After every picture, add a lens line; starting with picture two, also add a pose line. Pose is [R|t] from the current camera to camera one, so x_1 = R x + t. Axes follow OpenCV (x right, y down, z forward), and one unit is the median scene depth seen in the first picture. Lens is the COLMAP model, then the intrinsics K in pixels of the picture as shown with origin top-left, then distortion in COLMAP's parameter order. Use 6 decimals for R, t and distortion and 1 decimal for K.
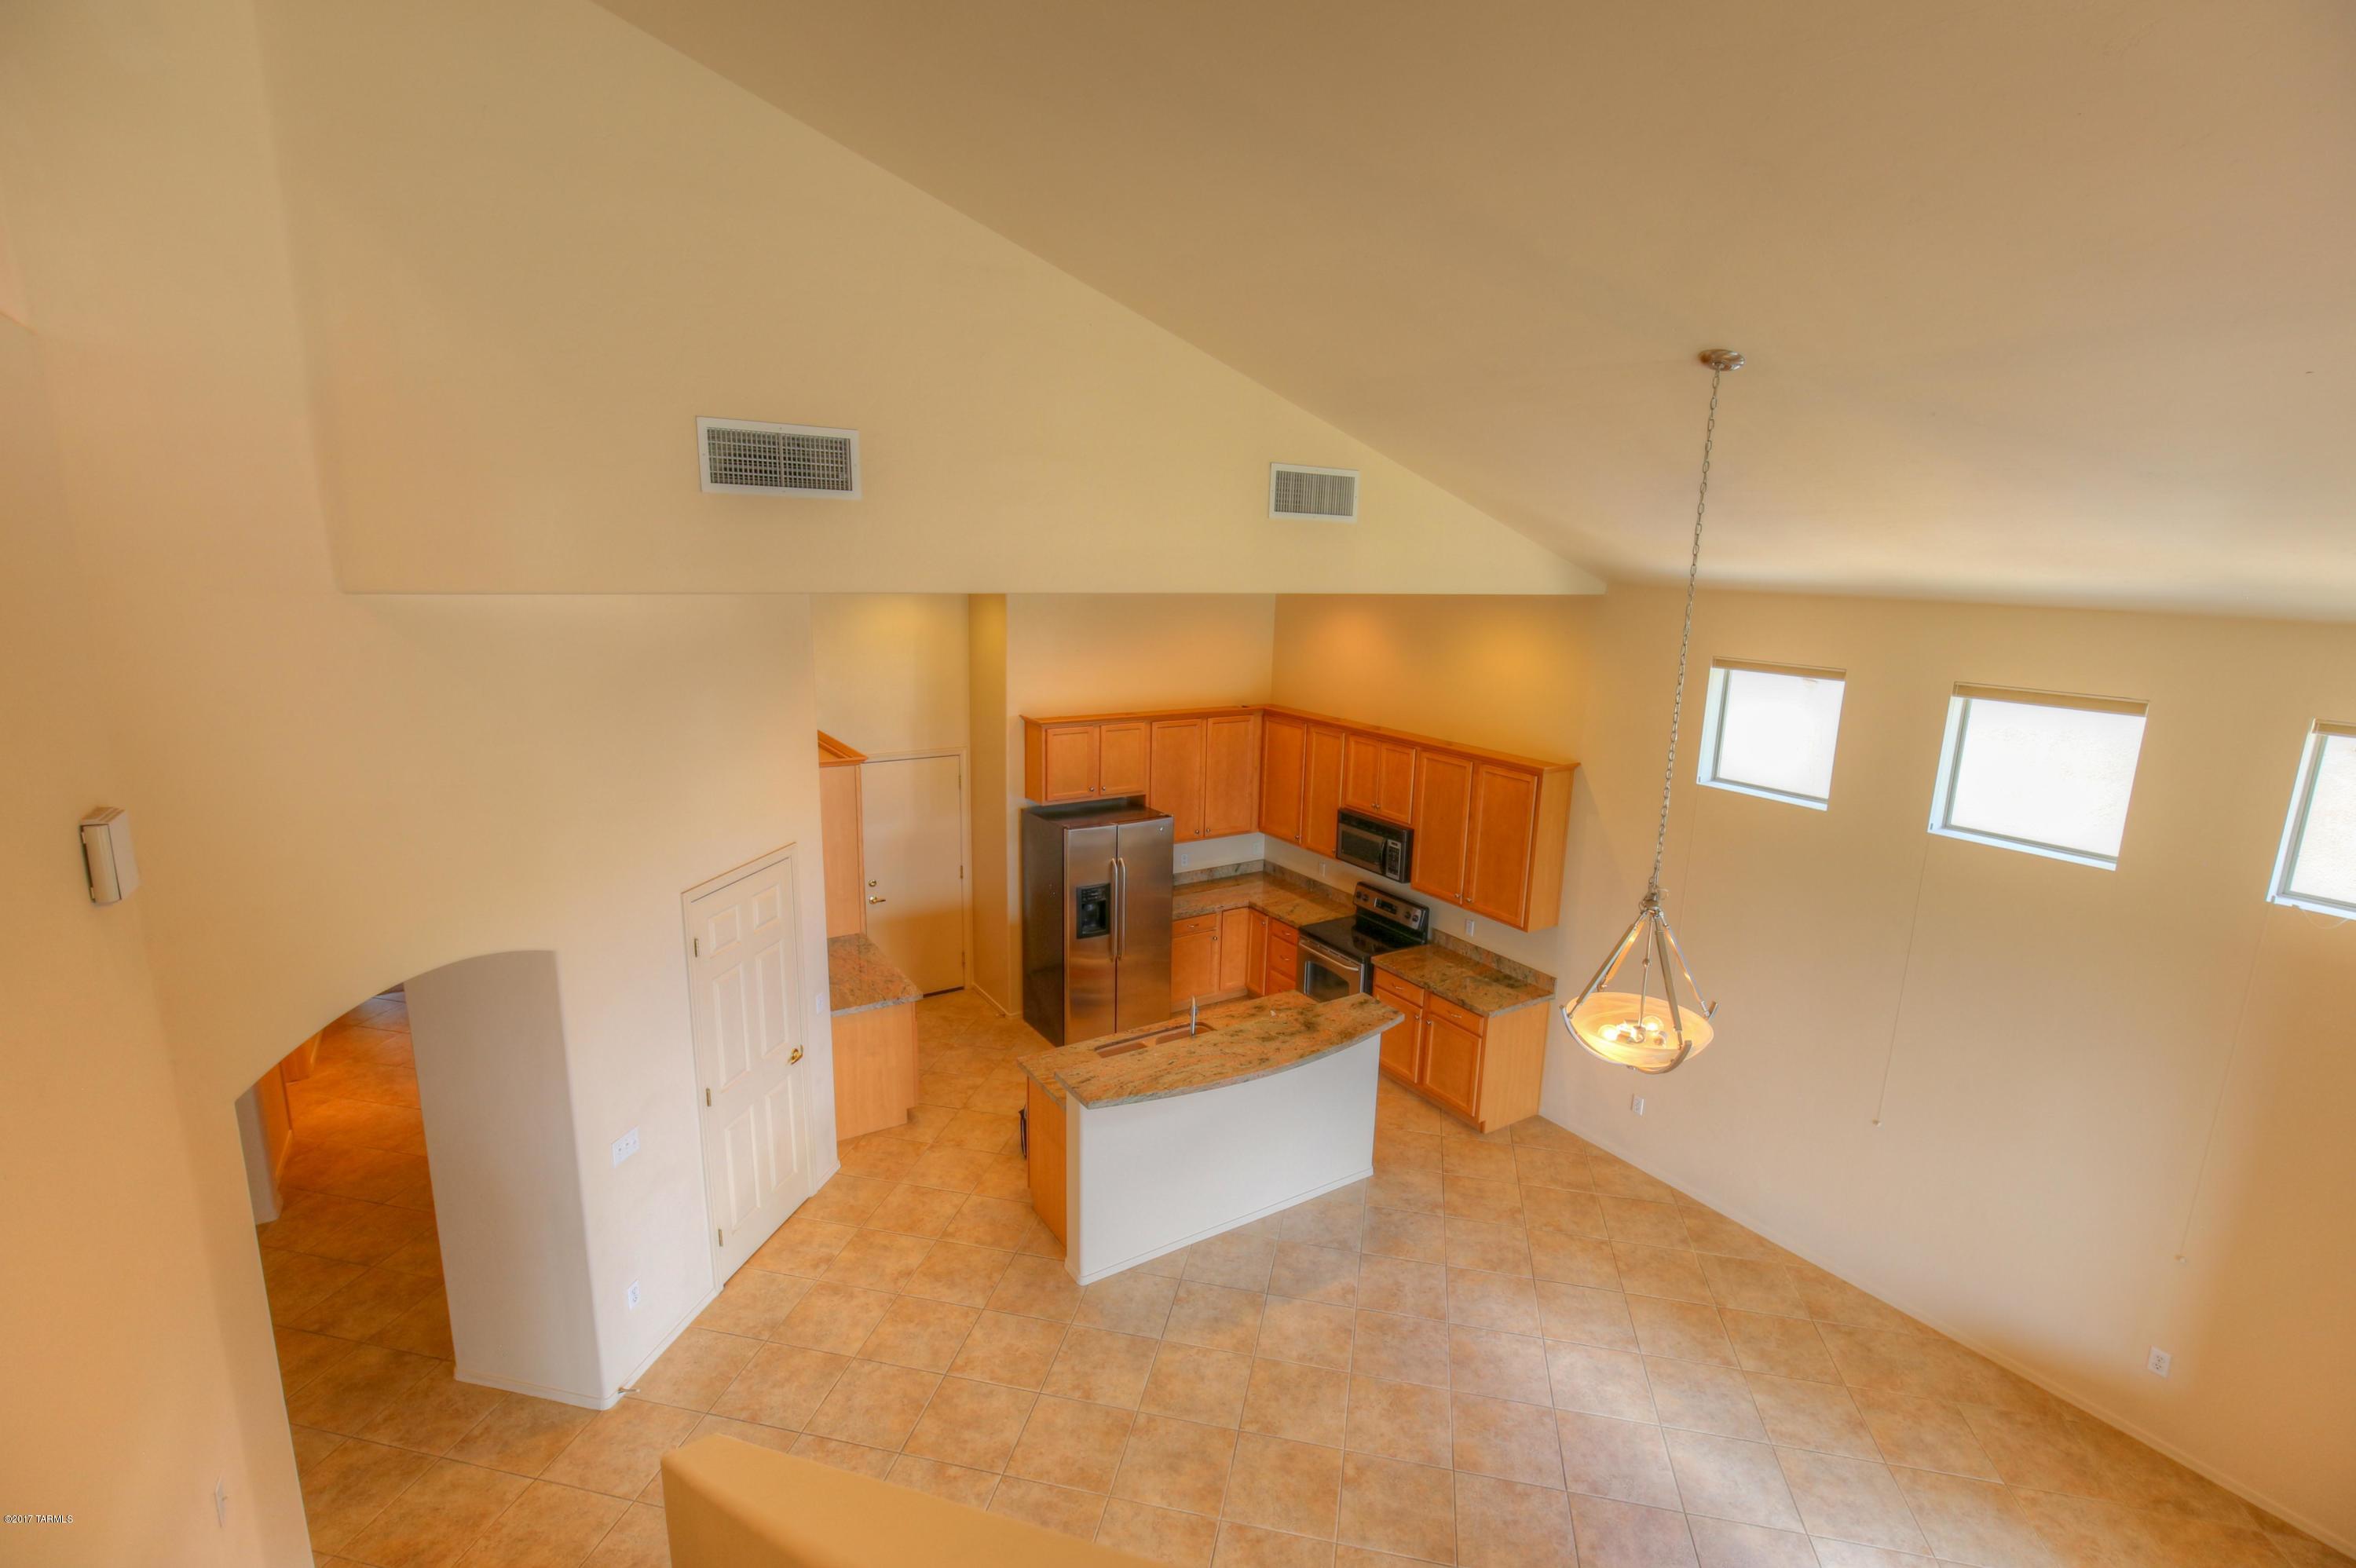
lens RADIAL K [[1078.3, 0, 1191.3], [0, 1078.3, 781.7], [0, 0, 1]] dist [-0.014989, 0.006844]
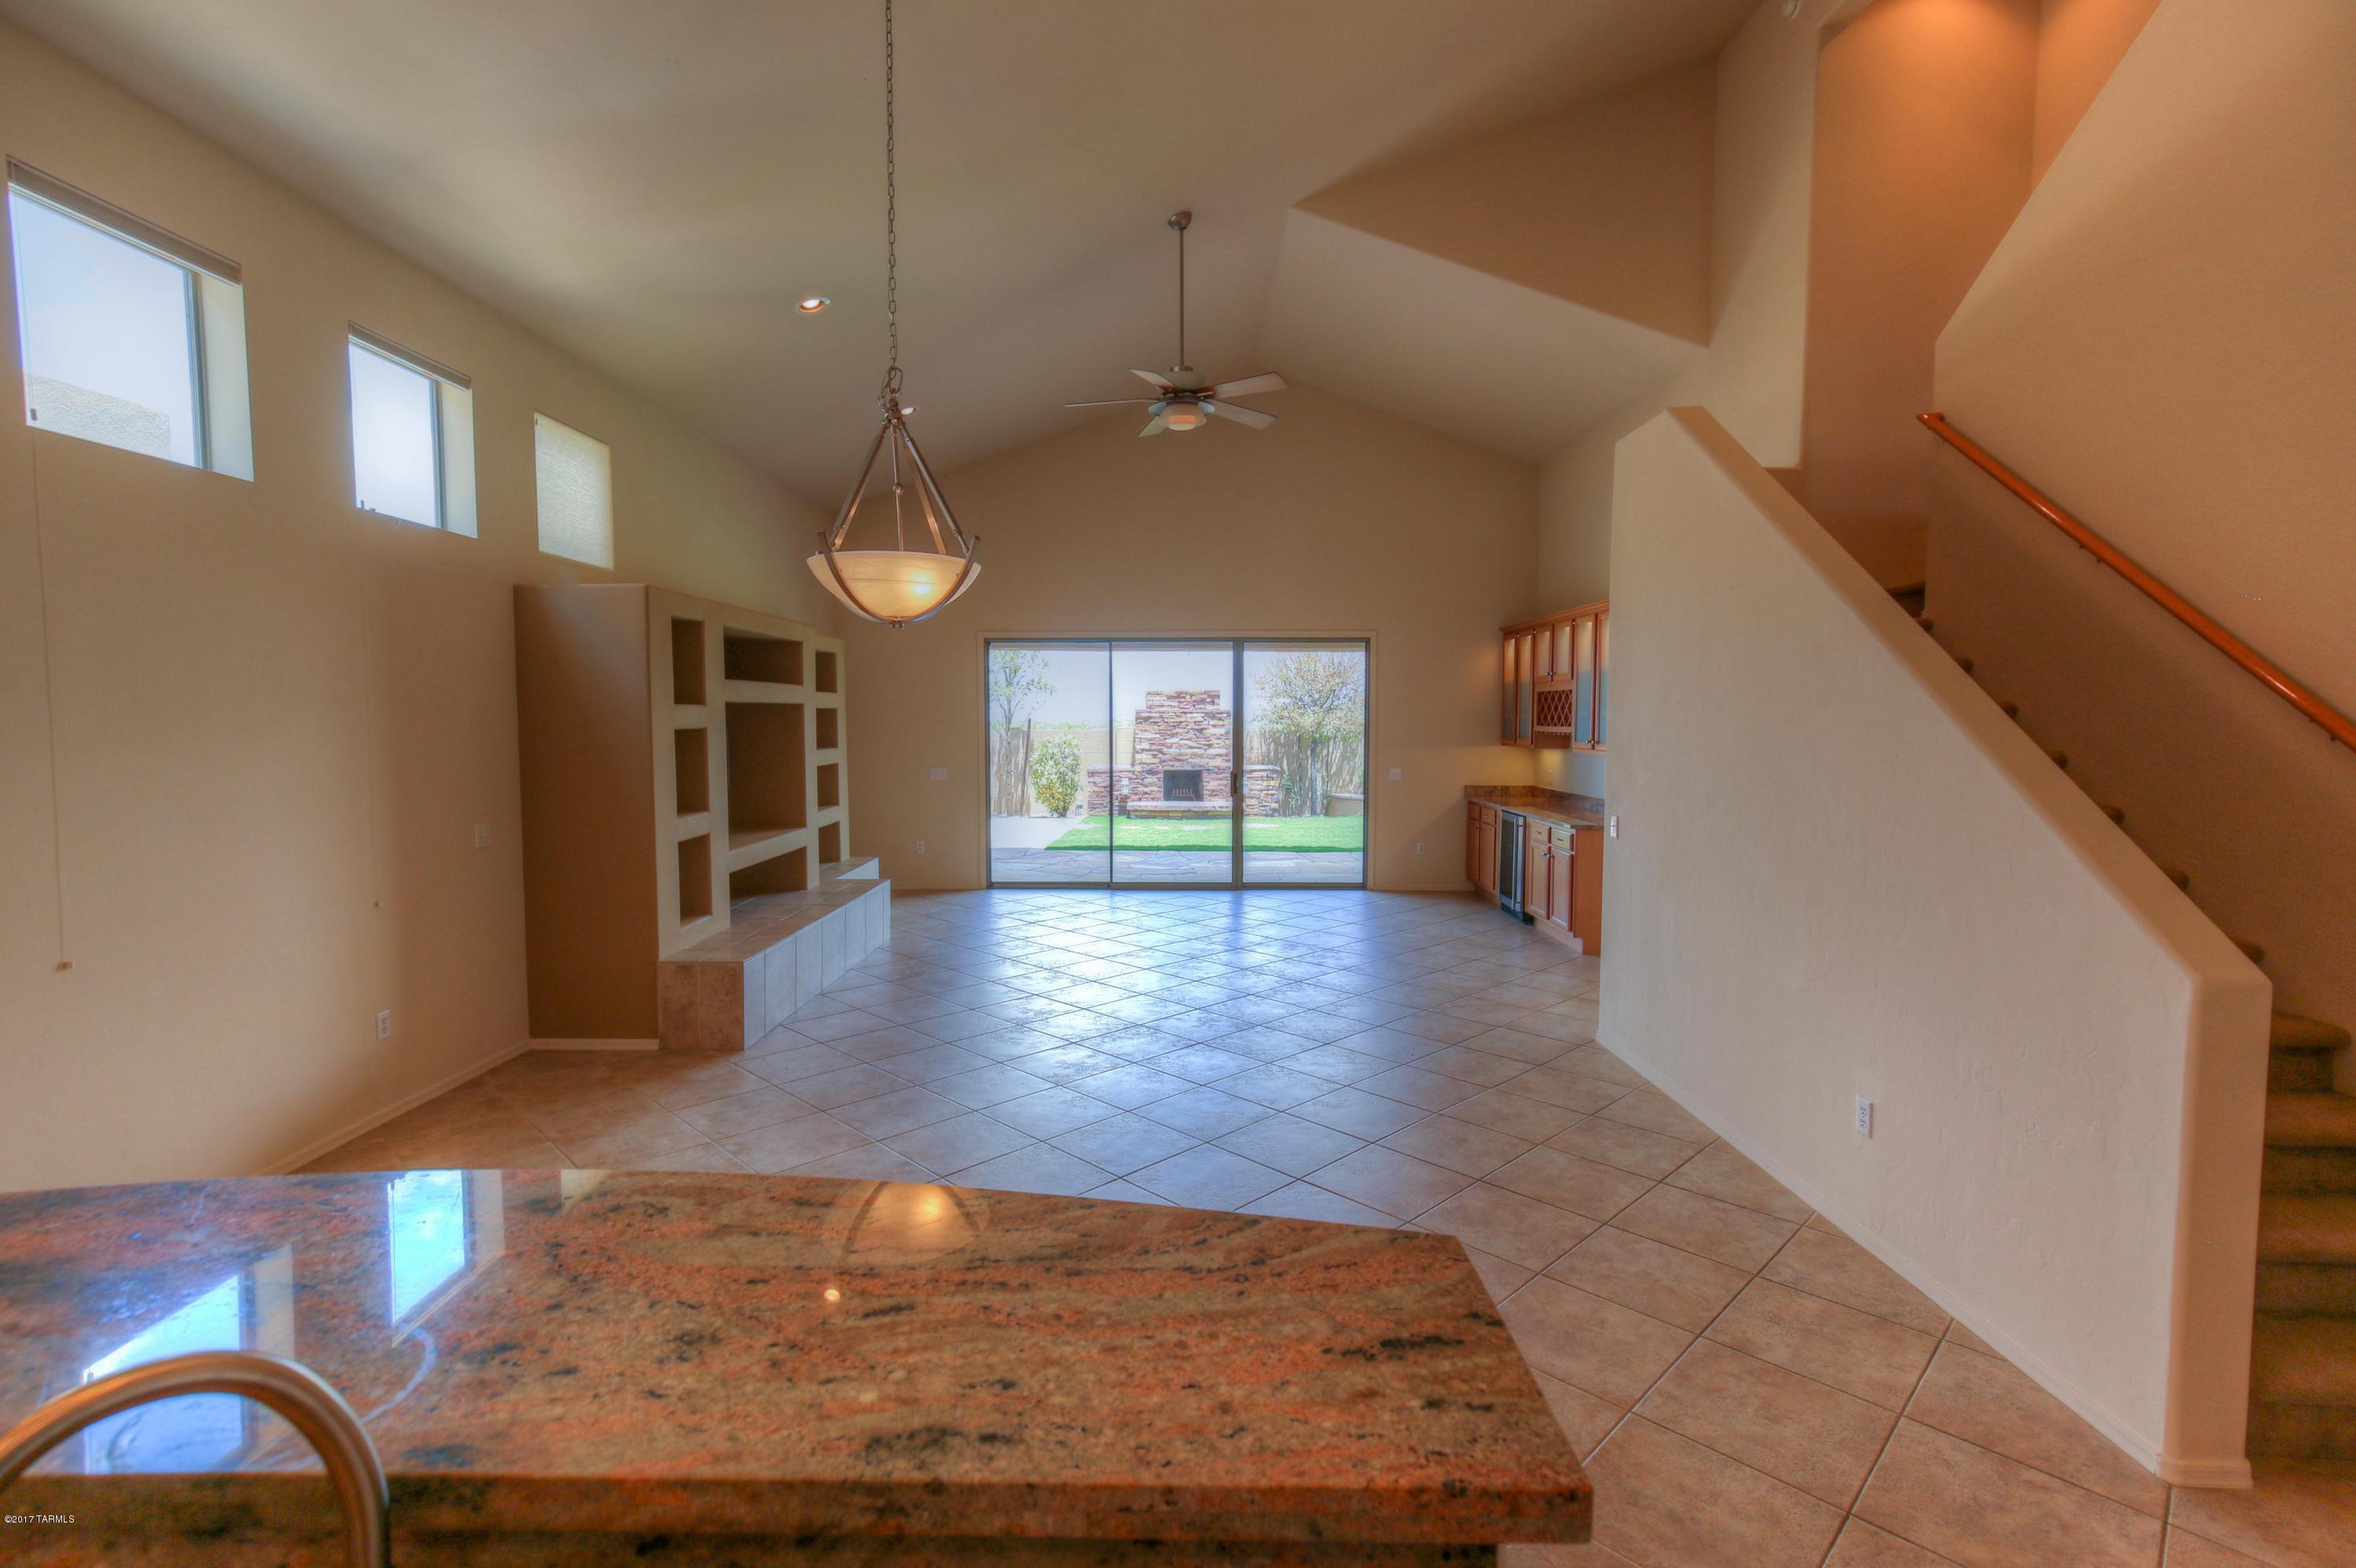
lens RADIAL K [[1078.3, 0, 1170.8], [0, 1078.3, 797.7], [0, 0, 1]] dist [-0.014989, 0.006844]
pose [[-0.831799, -0.068516, 0.550832, -0.109394], [0.094179, 0.960544, 0.261696, 0.100056], [-0.547029, 0.269555, -0.792527, 0.794105]]
